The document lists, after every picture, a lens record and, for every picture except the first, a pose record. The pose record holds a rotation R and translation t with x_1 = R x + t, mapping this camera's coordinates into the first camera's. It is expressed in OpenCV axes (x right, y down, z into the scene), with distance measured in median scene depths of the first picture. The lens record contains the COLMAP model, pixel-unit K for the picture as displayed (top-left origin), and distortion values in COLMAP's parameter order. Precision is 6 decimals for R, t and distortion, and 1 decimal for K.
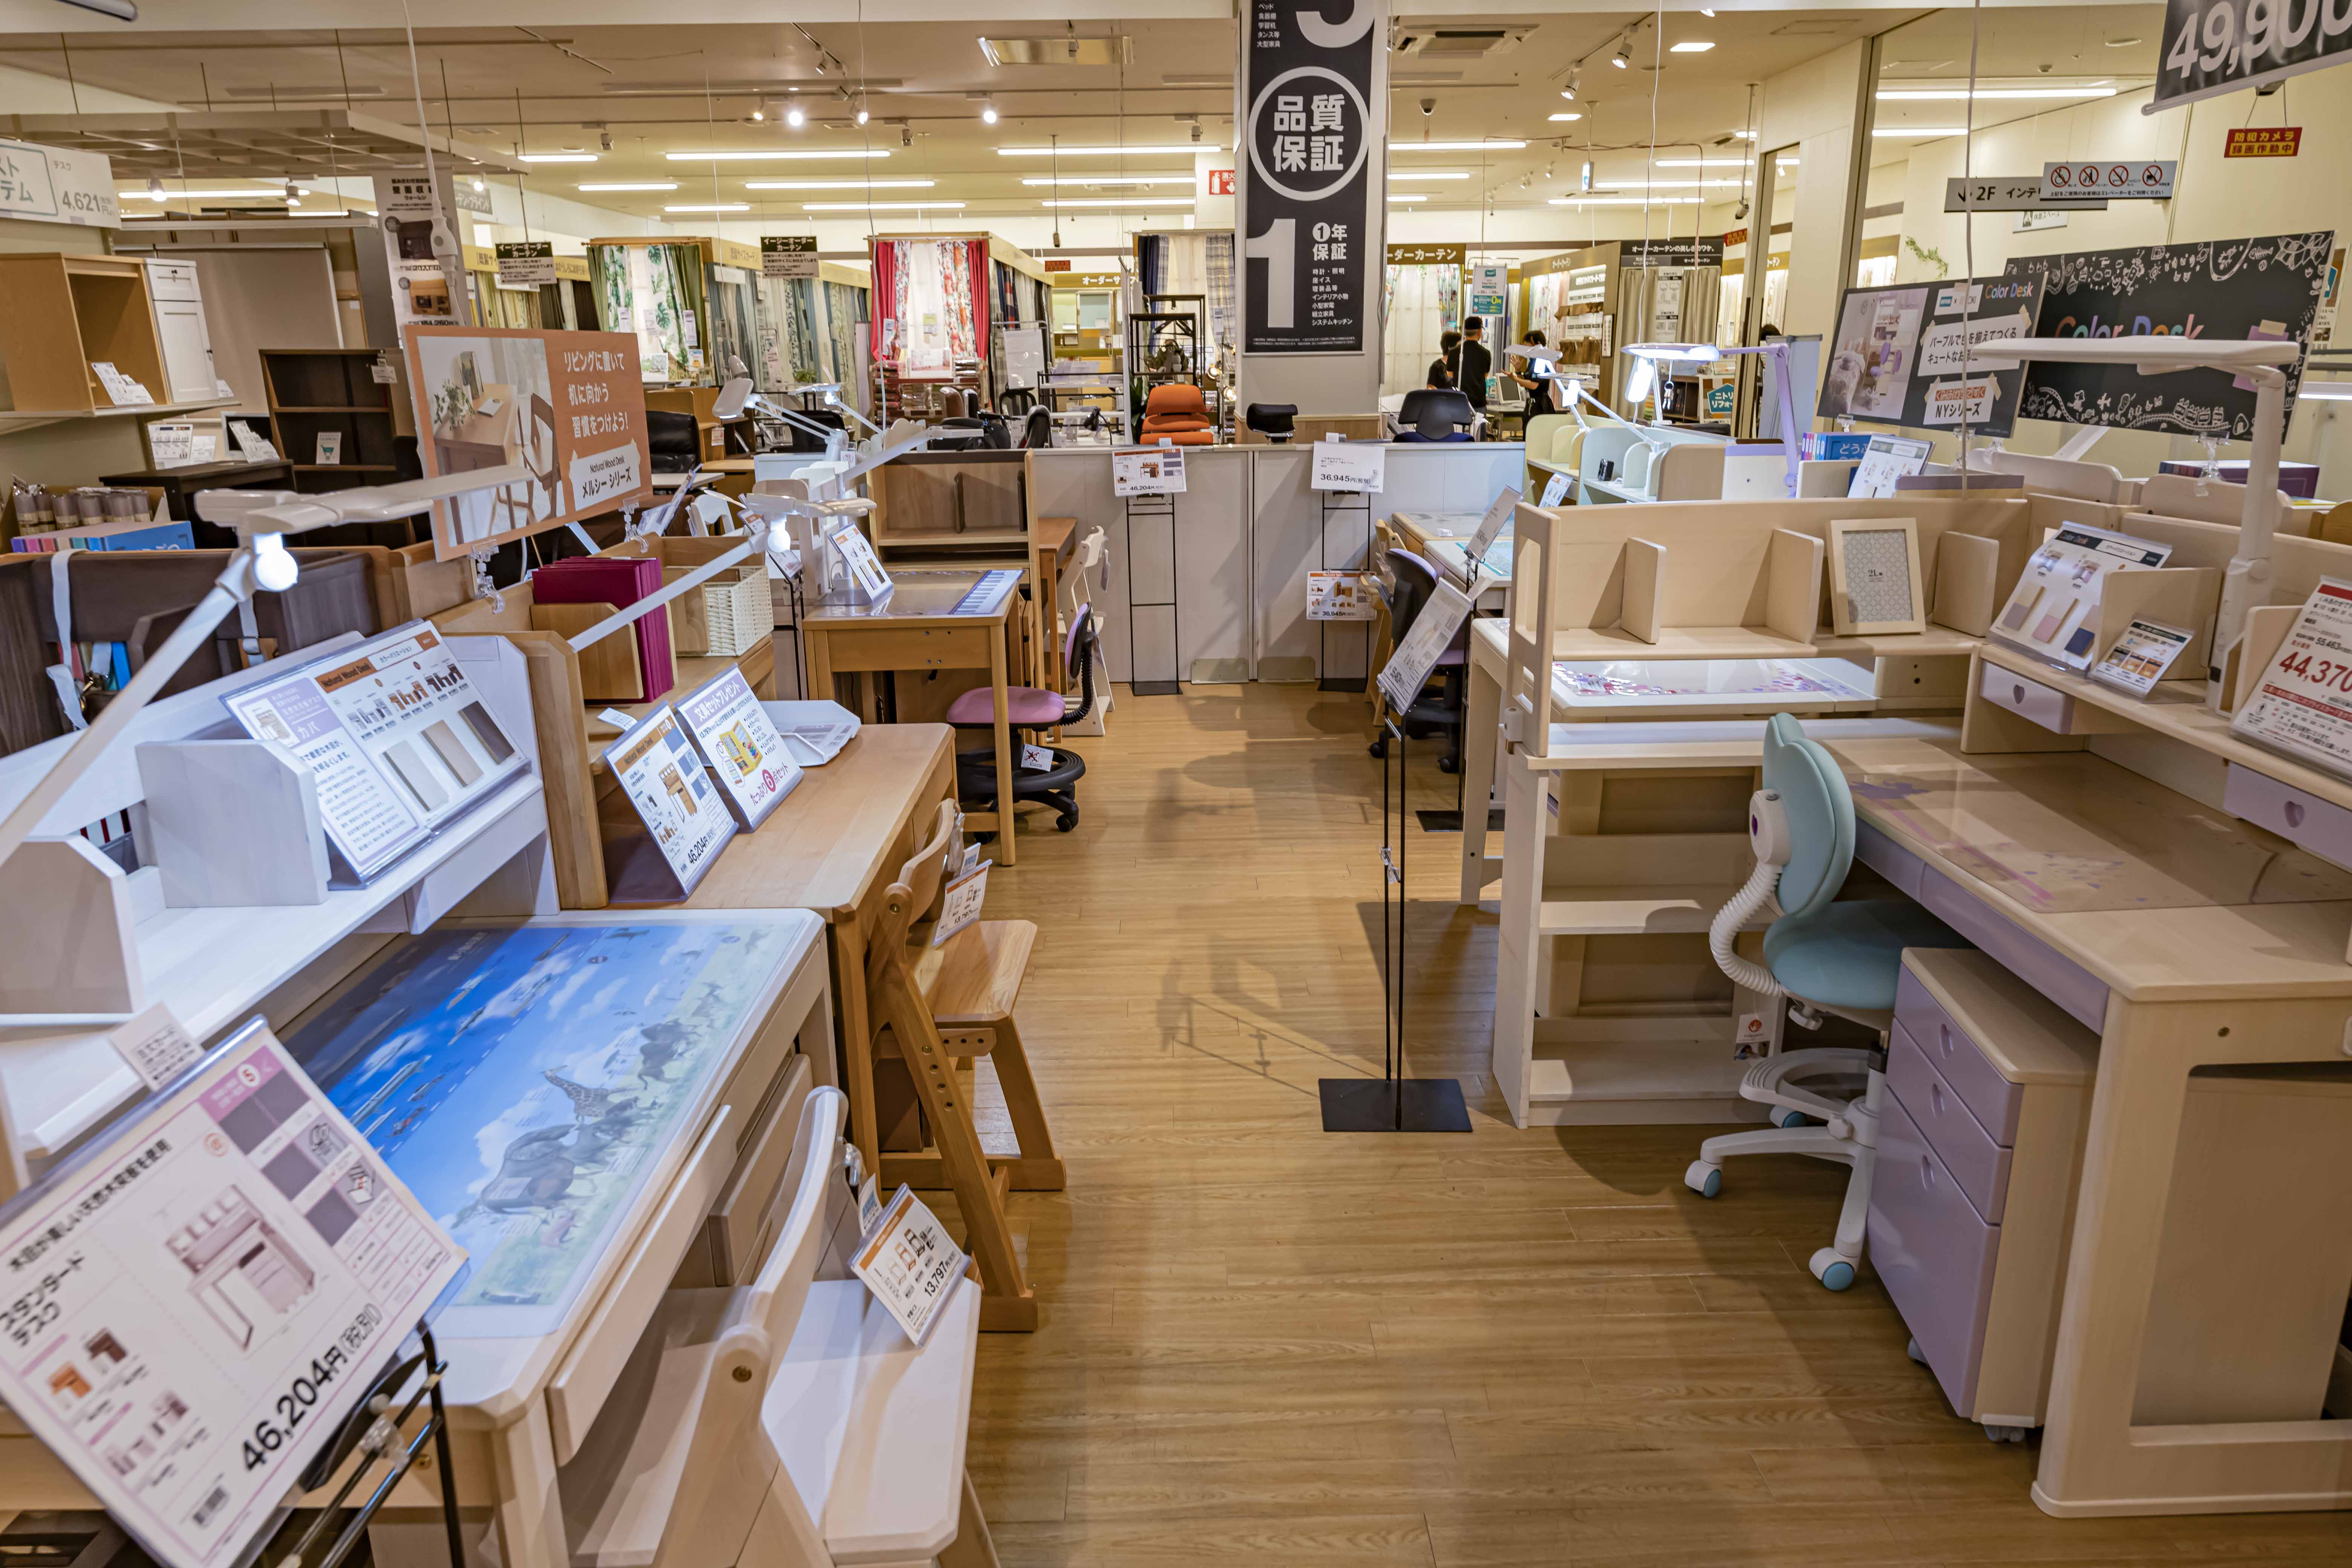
lens RADIAL K [[1535.4, 0, 1181.8], [0, 1535.4, 780.2], [0, 0, 1]] dist [-0.003115, 0.001498]
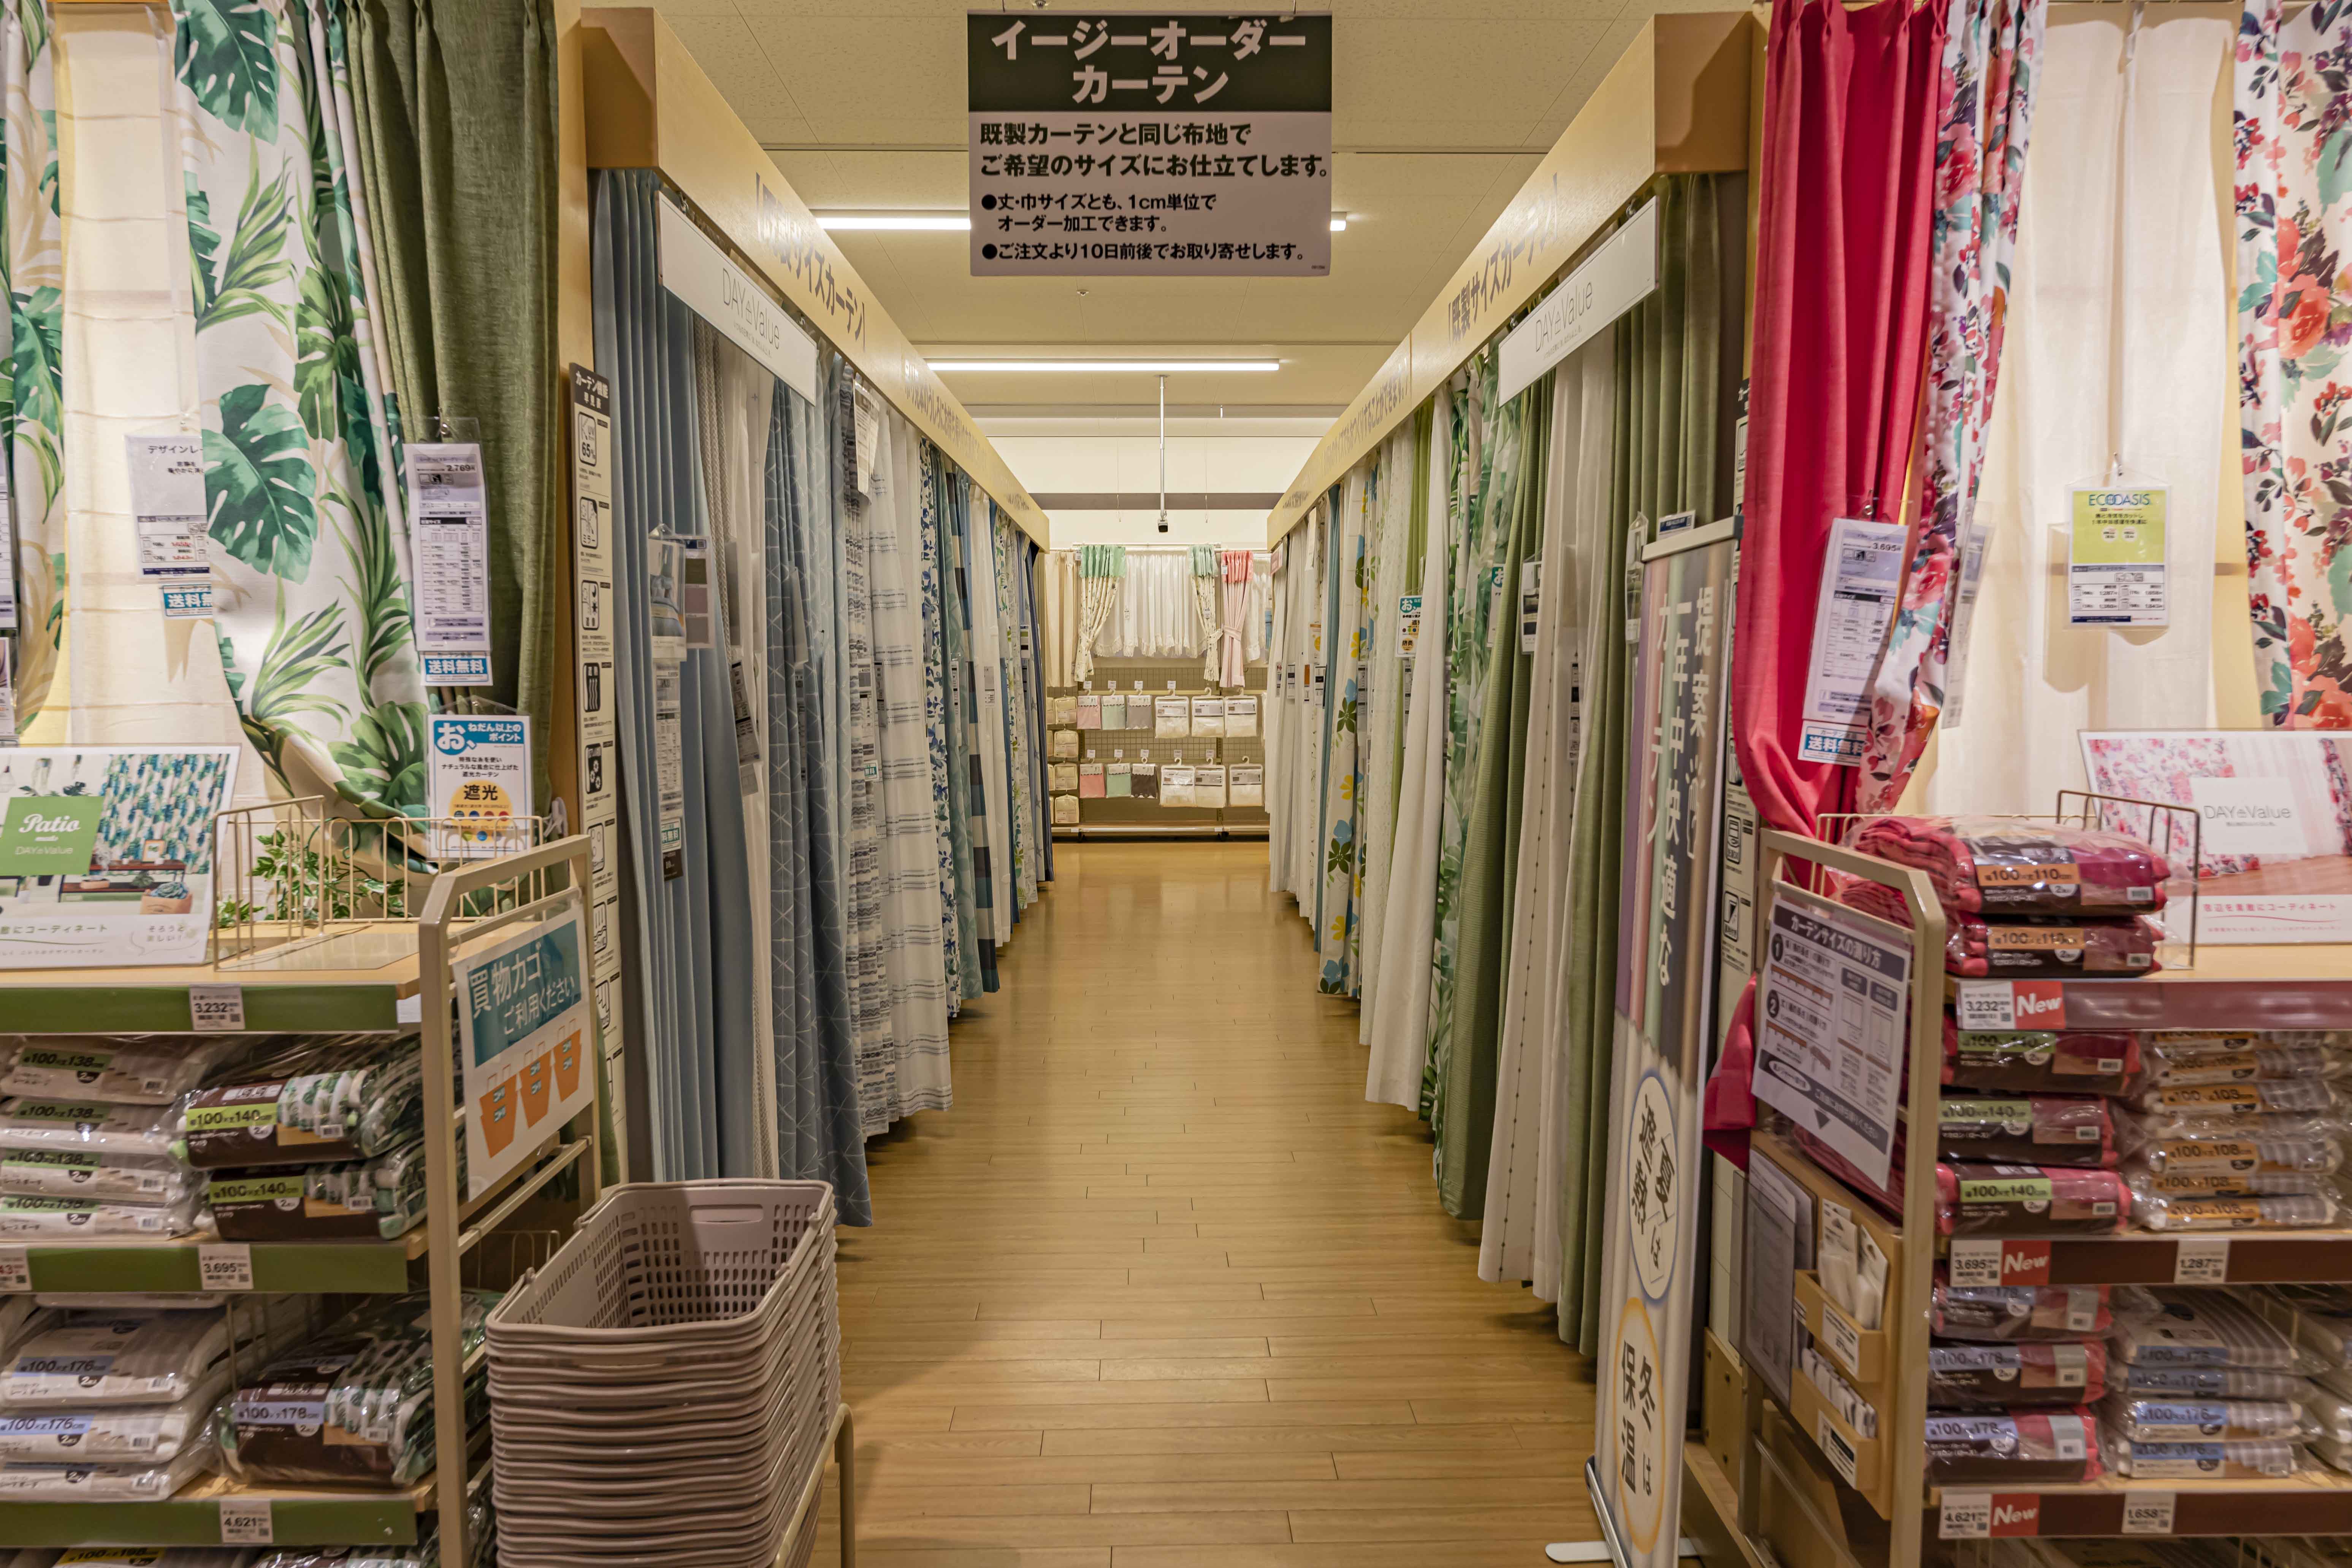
lens RADIAL K [[1535.4, 0, 1173.5], [0, 1535.4, 794.7], [0, 0, 1]] dist [-0.003115, 0.001498]
pose [[0.999779, 0.015644, 0.014014, -0.254890], [-0.012660, 0.981275, -0.192196, -0.247230], [-0.016758, 0.191976, 0.981256, 0.861850]]
